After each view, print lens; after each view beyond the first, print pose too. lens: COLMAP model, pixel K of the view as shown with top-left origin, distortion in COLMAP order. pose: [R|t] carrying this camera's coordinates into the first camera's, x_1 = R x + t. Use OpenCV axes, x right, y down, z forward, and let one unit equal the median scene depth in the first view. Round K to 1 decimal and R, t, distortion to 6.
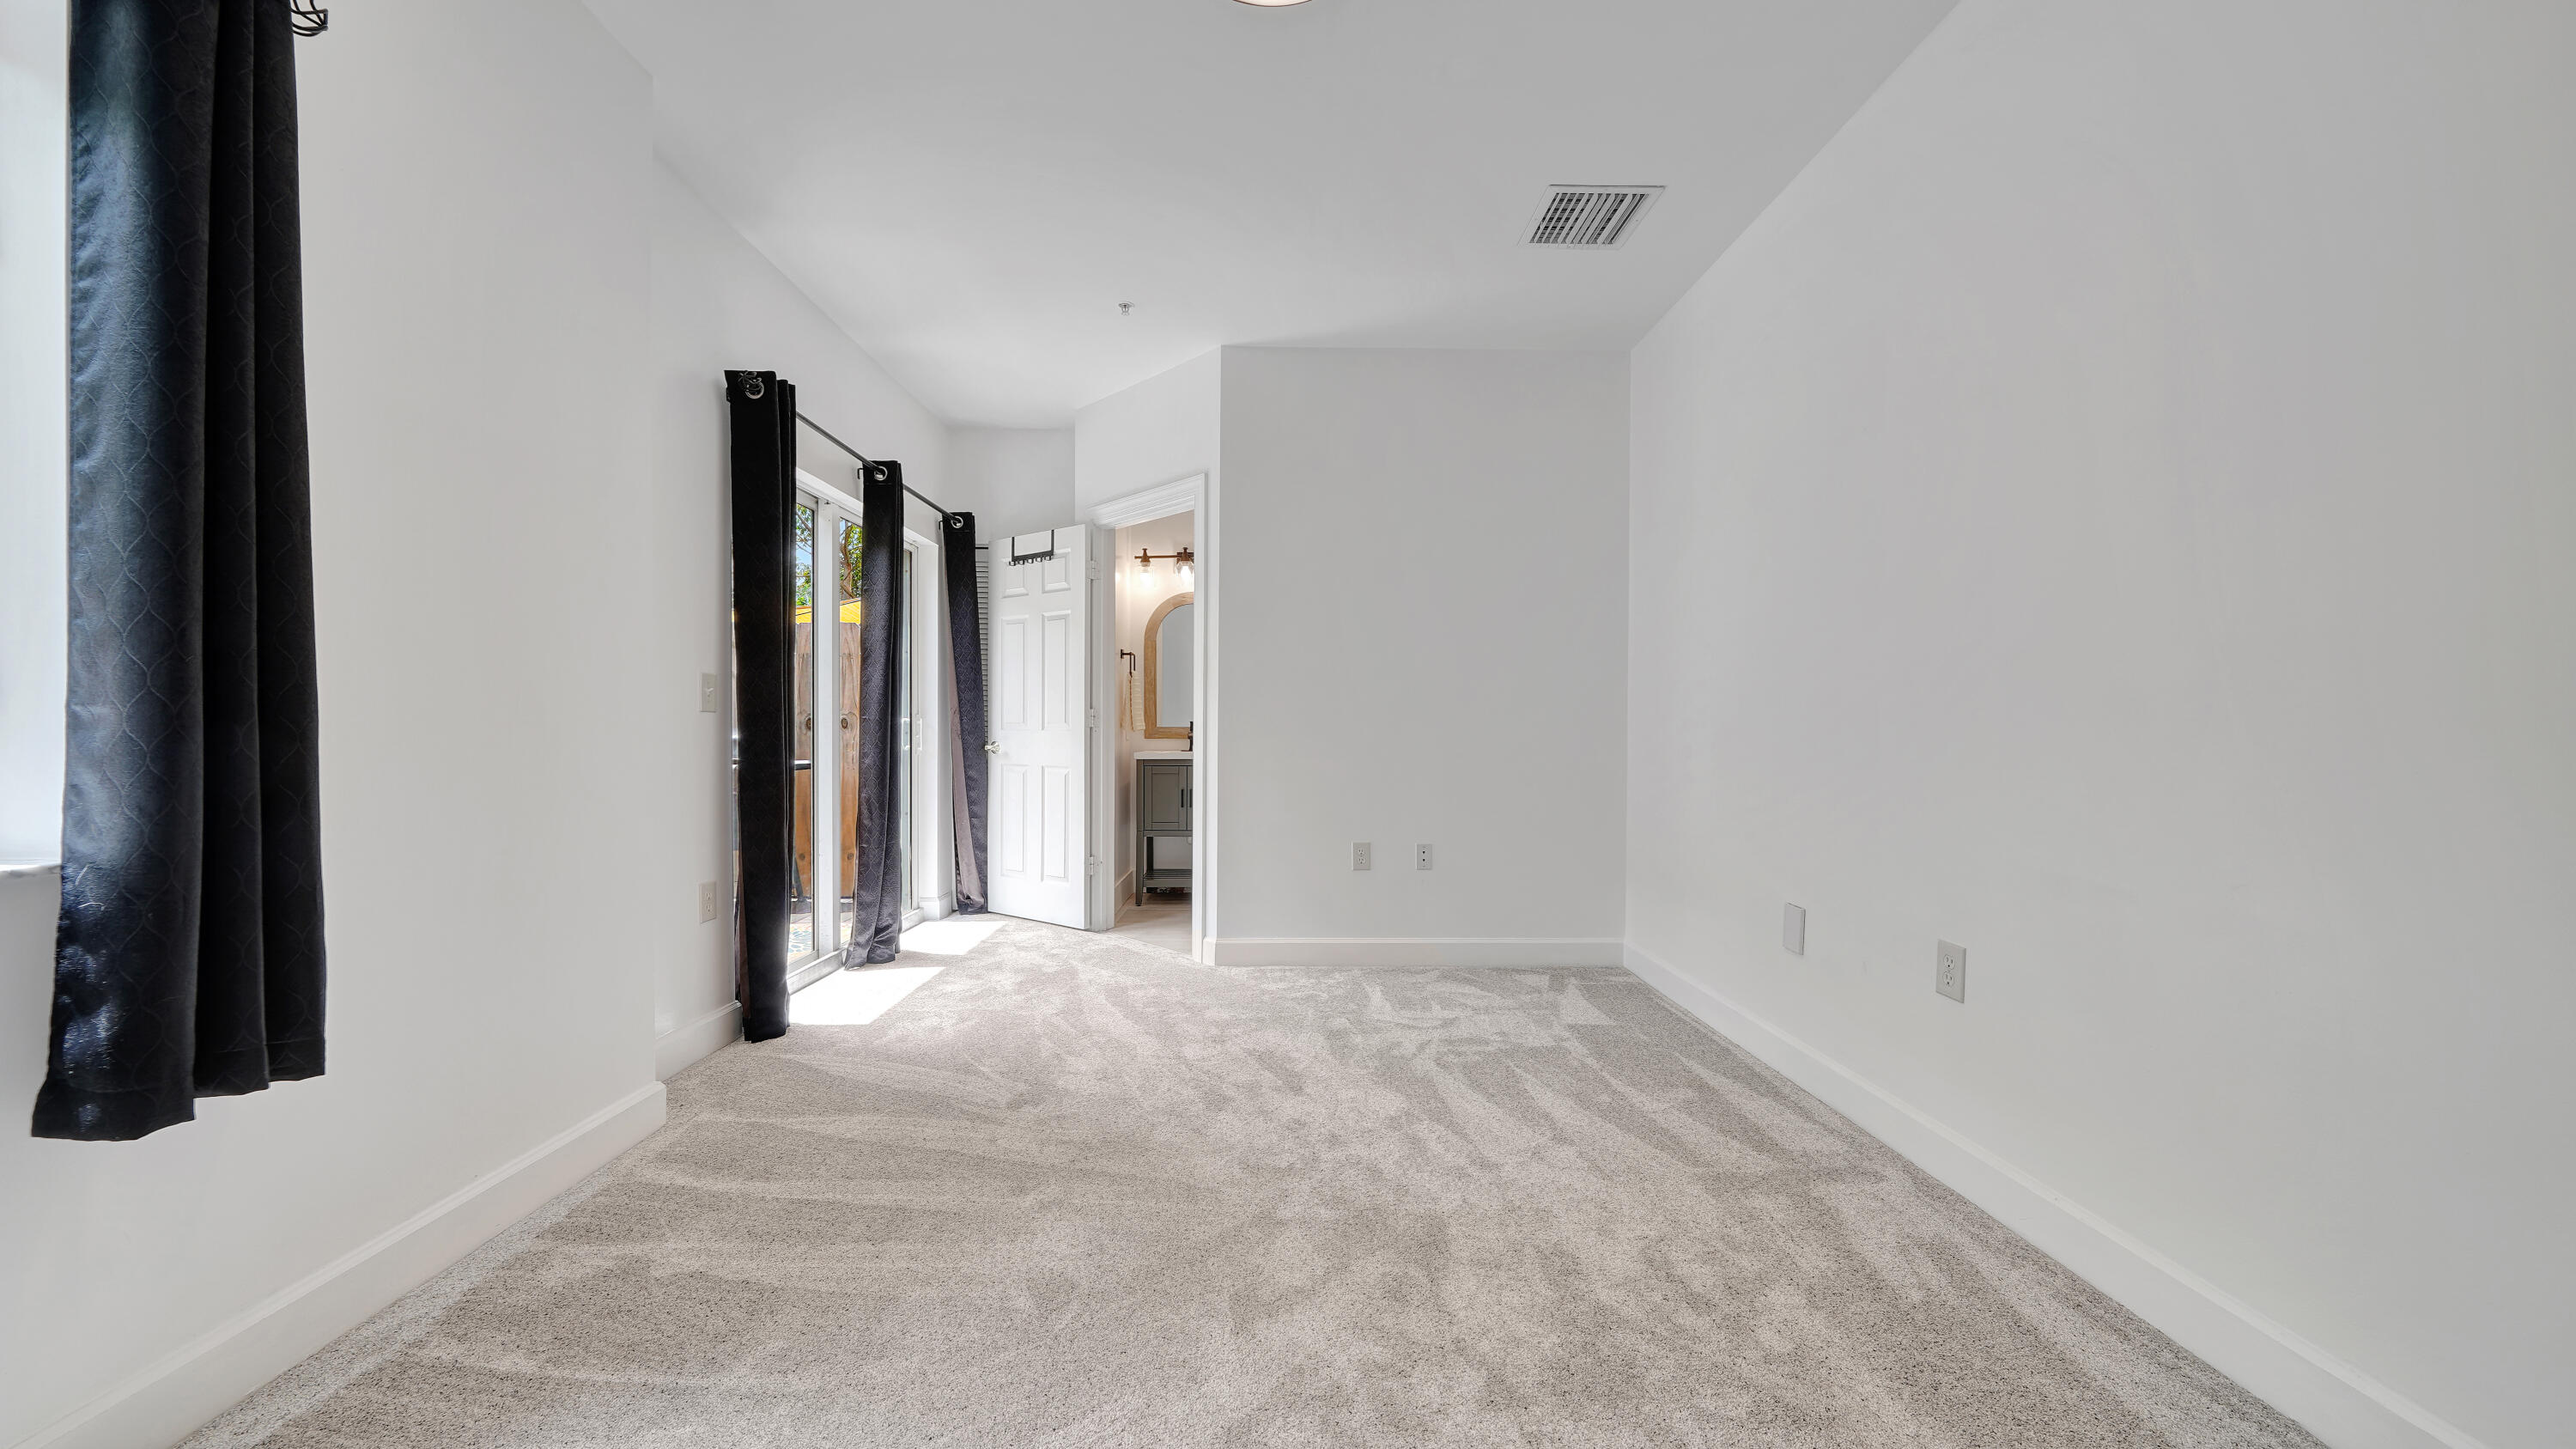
lens RADIAL K [[890.1, 0, 1281.2], [0, 890.1, 731.3], [0, 0, 1]] dist [-0.001110, 0.000015]
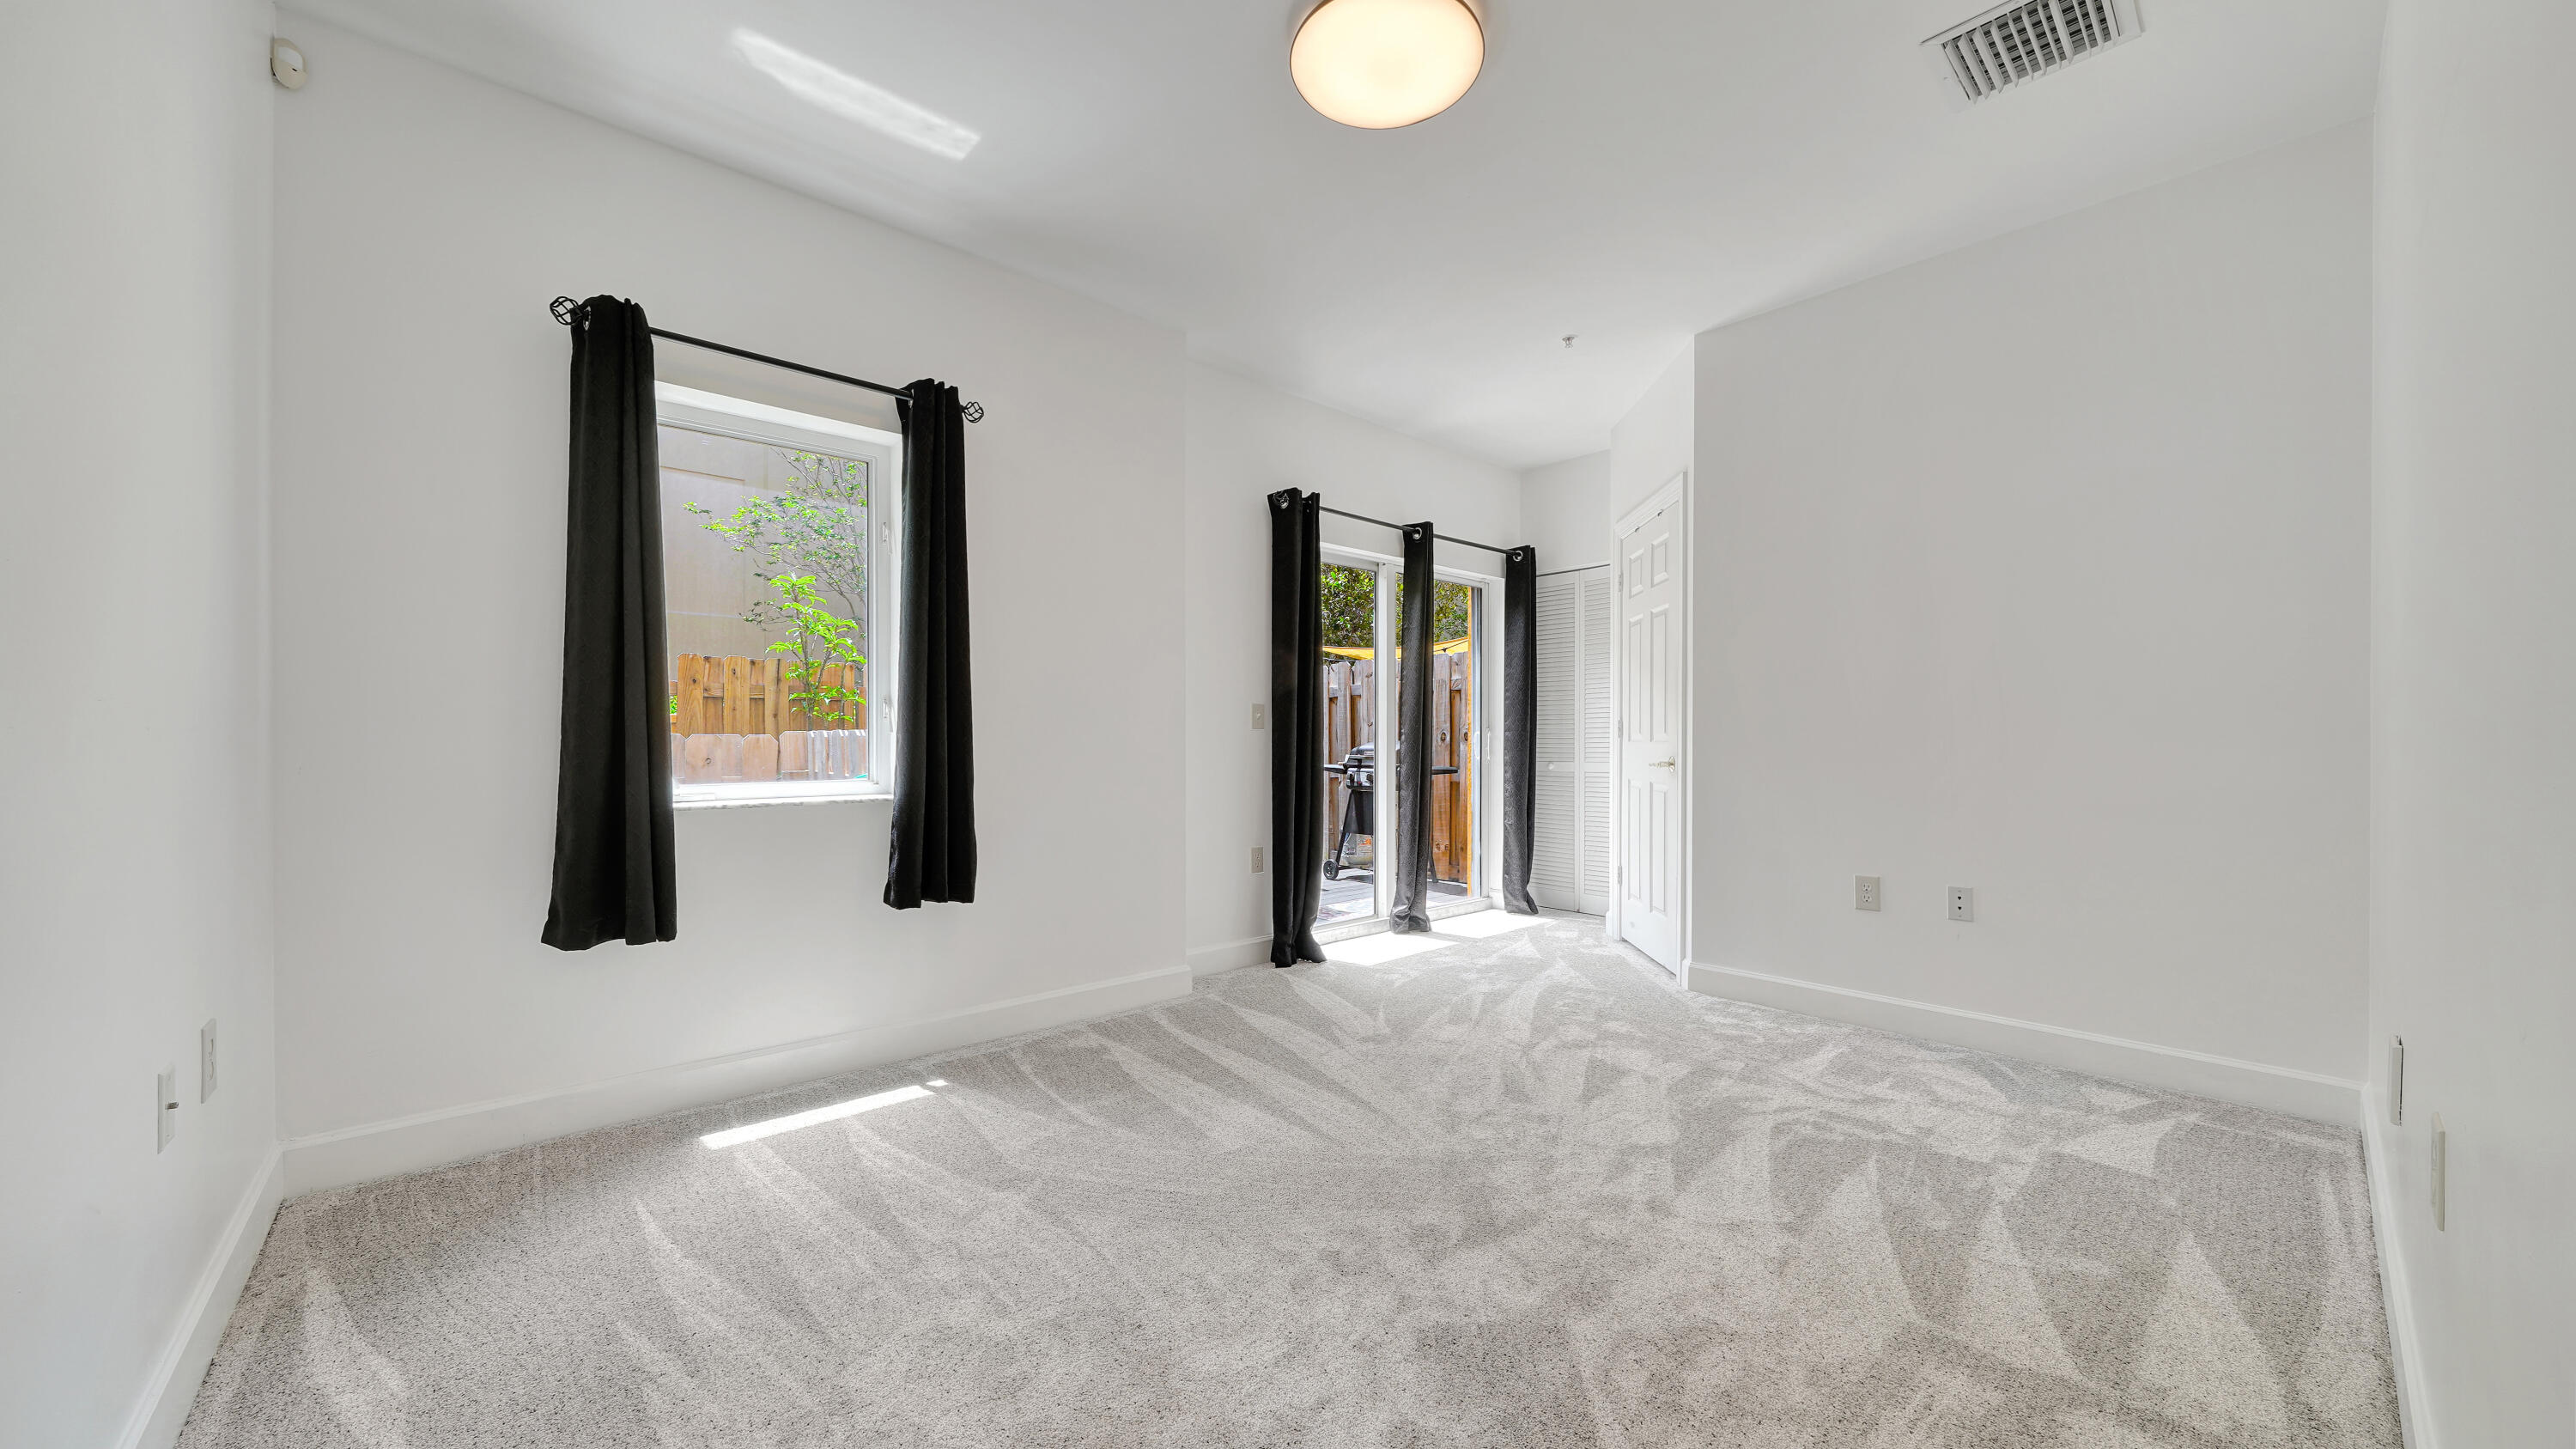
lens RADIAL K [[890.1, 0, 1277.5], [0, 890.1, 734.7], [0, 0, 1]] dist [-0.001110, 0.000015]
pose [[0.660244, -0.008587, -0.751002, 0.471023], [0.002378, 0.999954, -0.009344, -0.000702], [0.751048, 0.004383, 0.660233, 0.059307]]
